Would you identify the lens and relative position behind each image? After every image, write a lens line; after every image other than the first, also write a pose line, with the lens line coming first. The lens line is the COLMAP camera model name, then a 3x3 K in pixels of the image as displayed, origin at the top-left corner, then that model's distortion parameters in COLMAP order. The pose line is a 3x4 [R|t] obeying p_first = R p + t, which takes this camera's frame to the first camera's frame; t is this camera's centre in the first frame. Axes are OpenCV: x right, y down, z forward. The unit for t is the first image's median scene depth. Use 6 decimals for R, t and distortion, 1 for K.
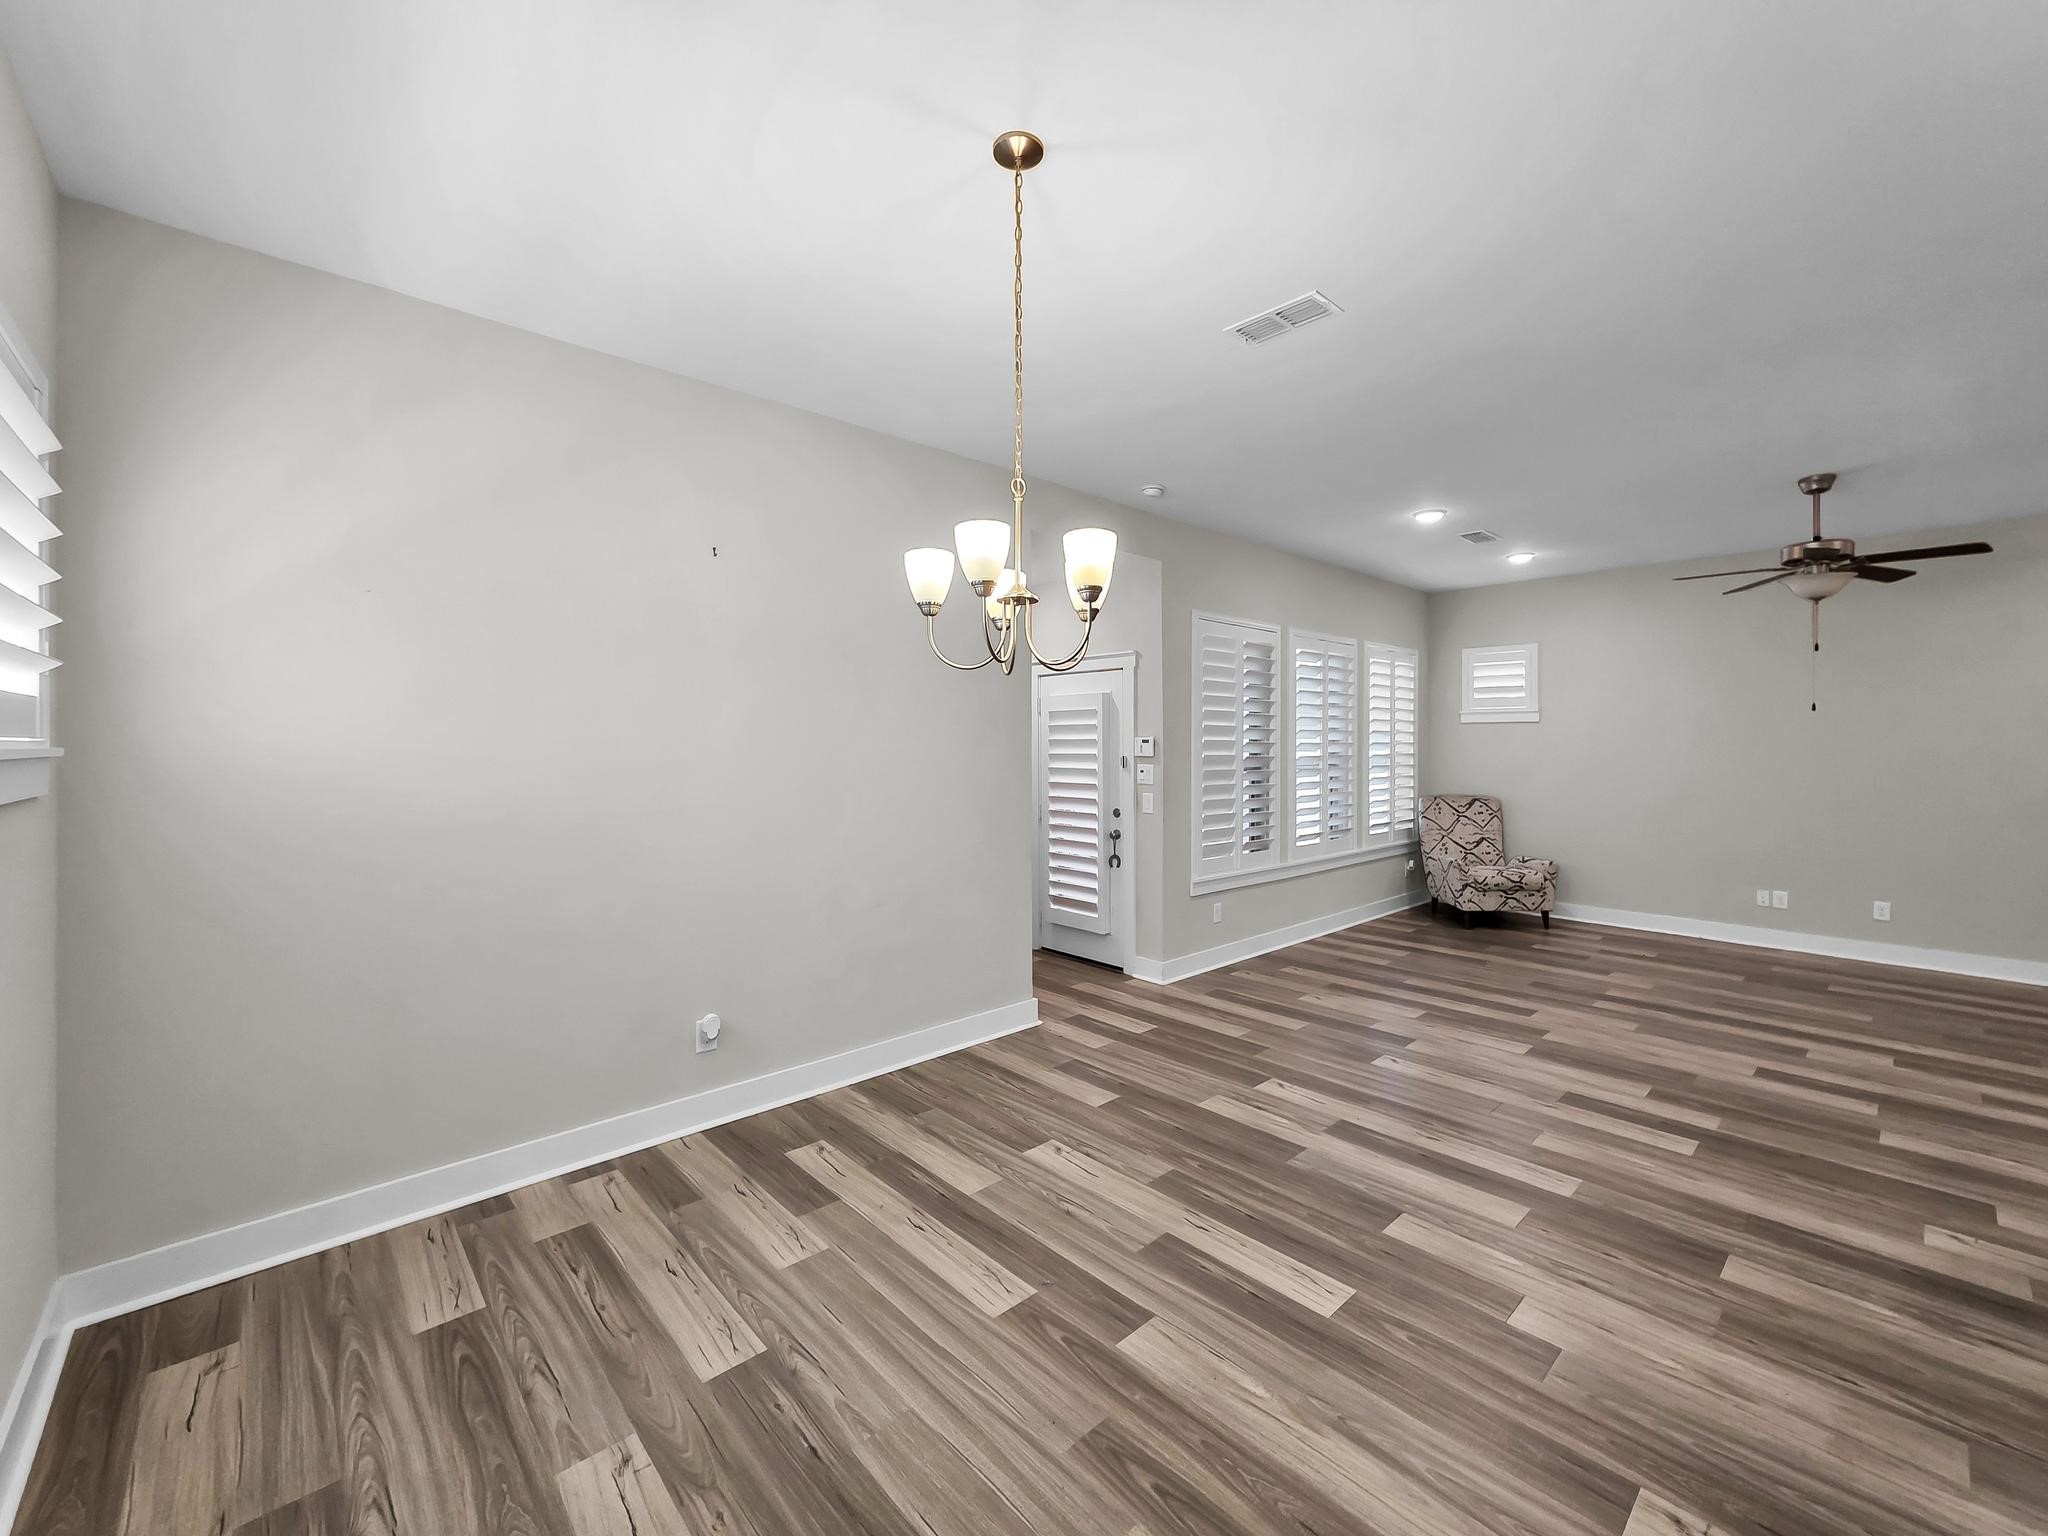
lens RADIAL K [[823.4, 0, 1028.0], [0, 823.4, 744.1], [0, 0, 1]] dist [0.000872, 0.000045]
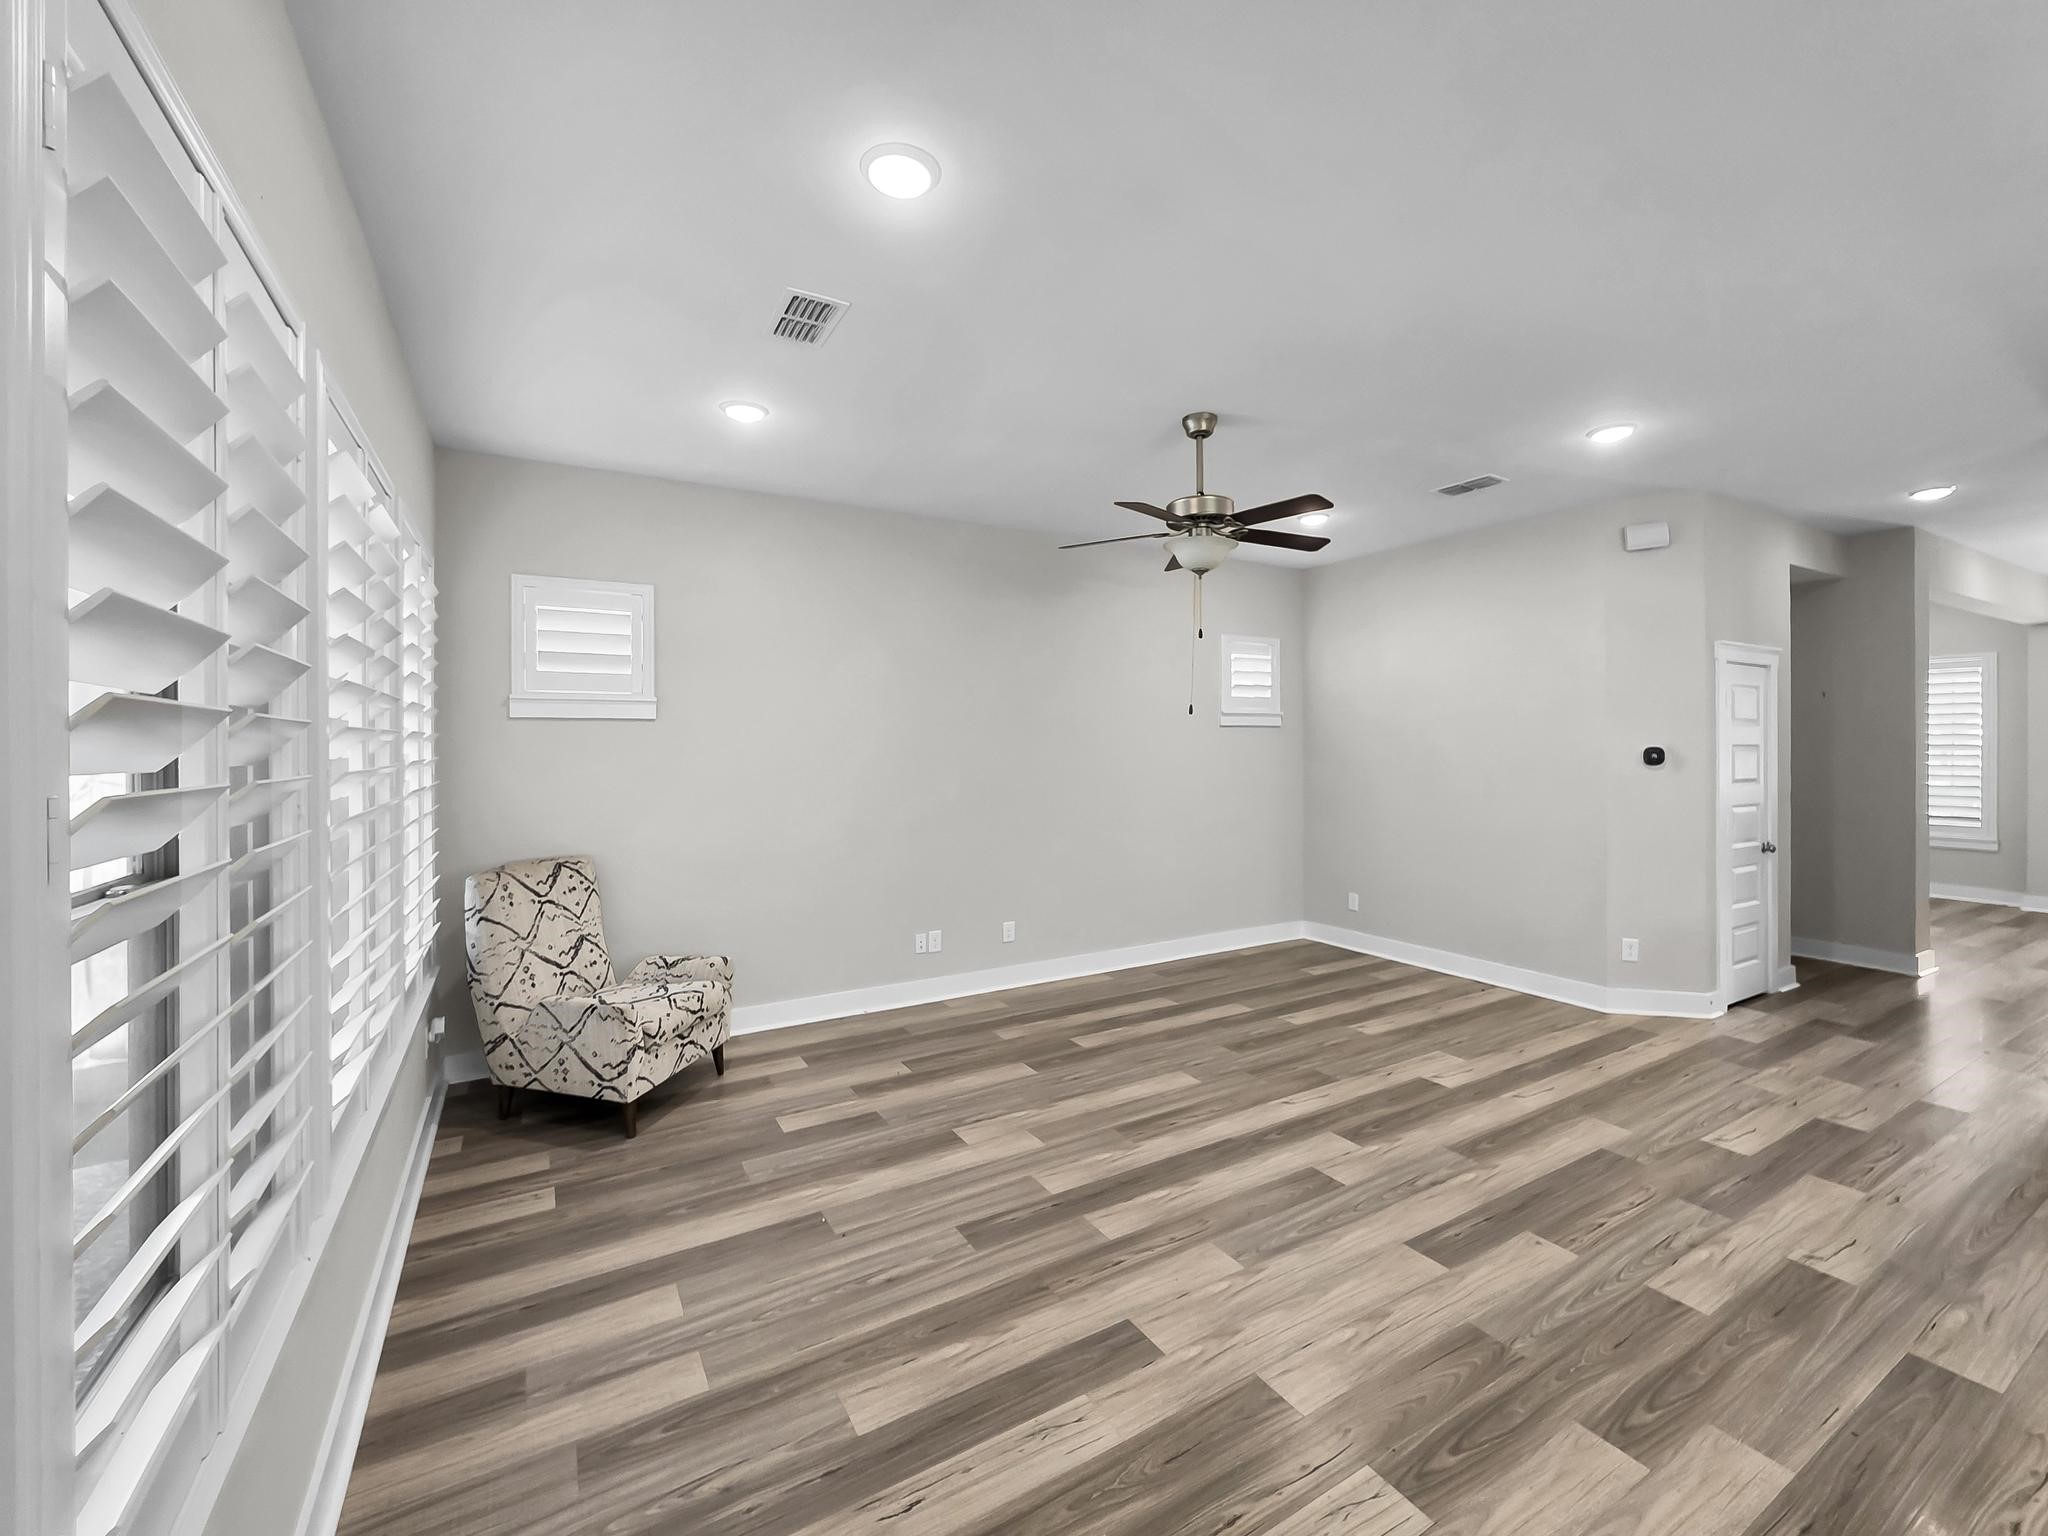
lens RADIAL K [[857.0, 0, 1032.2], [0, 857.0, 745.1], [0, 0, 1]] dist [0.001266, 0.000147]
pose [[0.207114, -0.004637, 0.978306, 0.095107], [0.007045, 0.999970, 0.003249, -0.011065], [-0.978292, 0.006219, 0.207140, 0.763290]]
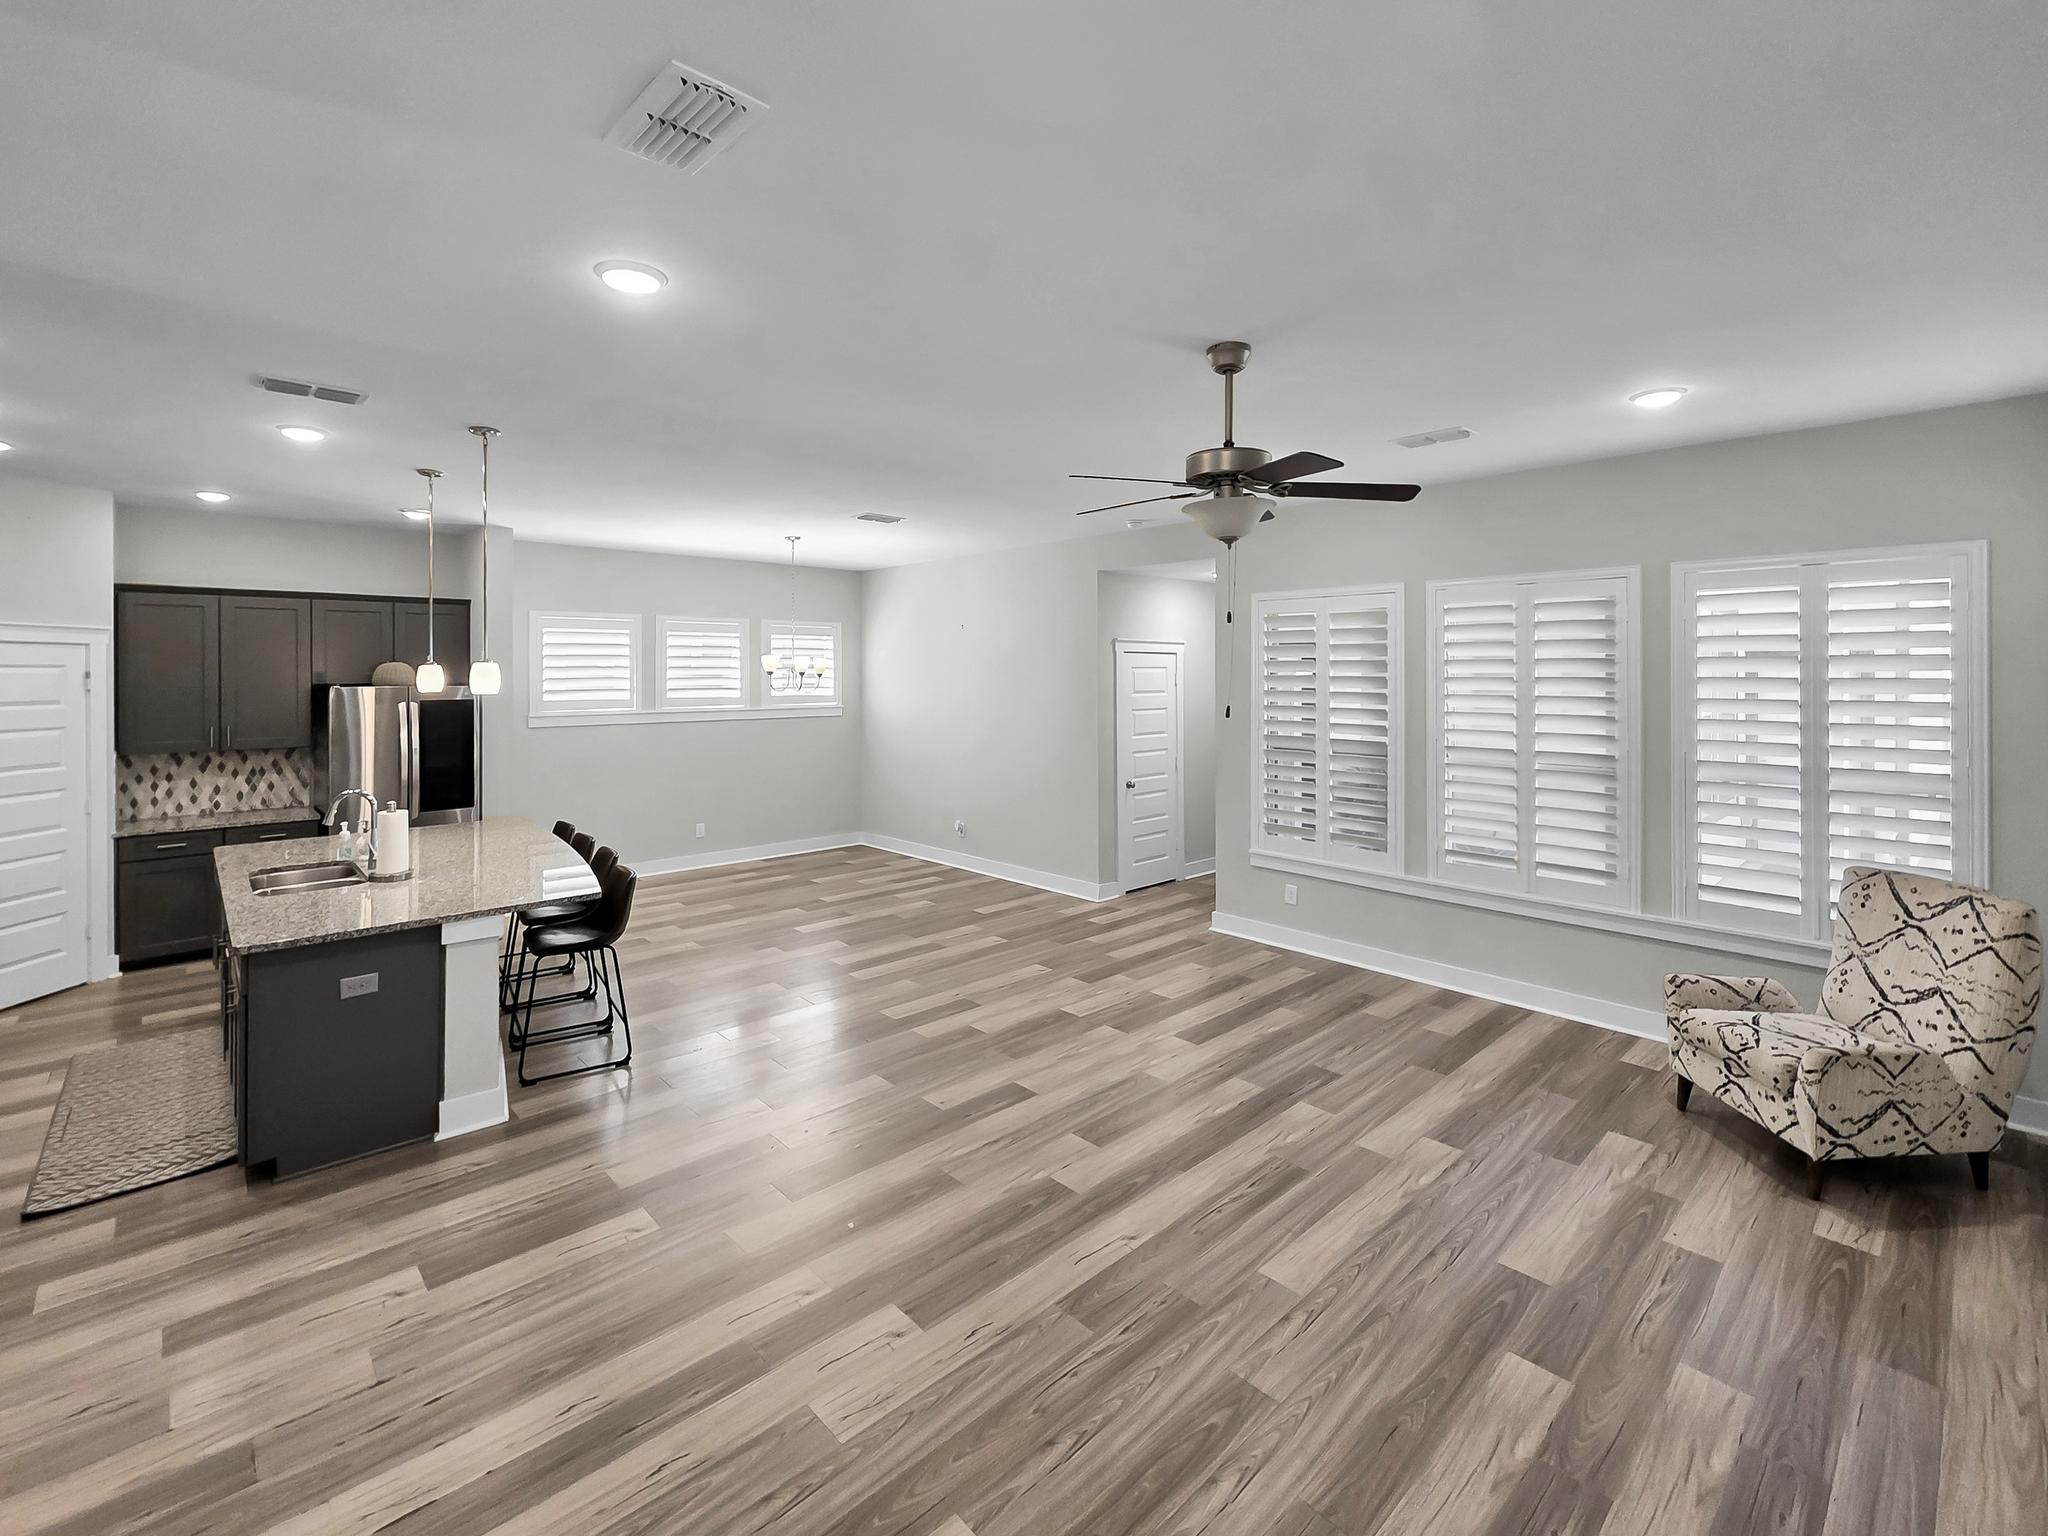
lens RADIAL K [[911.6, 0, 1022.6], [0, 911.6, 669.7], [0, 0, 1]] dist [0.002586, 0.000170]
pose [[0.015174, -0.003625, -0.999878, 1.275973], [-0.000896, 0.999993, -0.003639, -0.057142], [0.999884, 0.000951, 0.015171, 0.642040]]
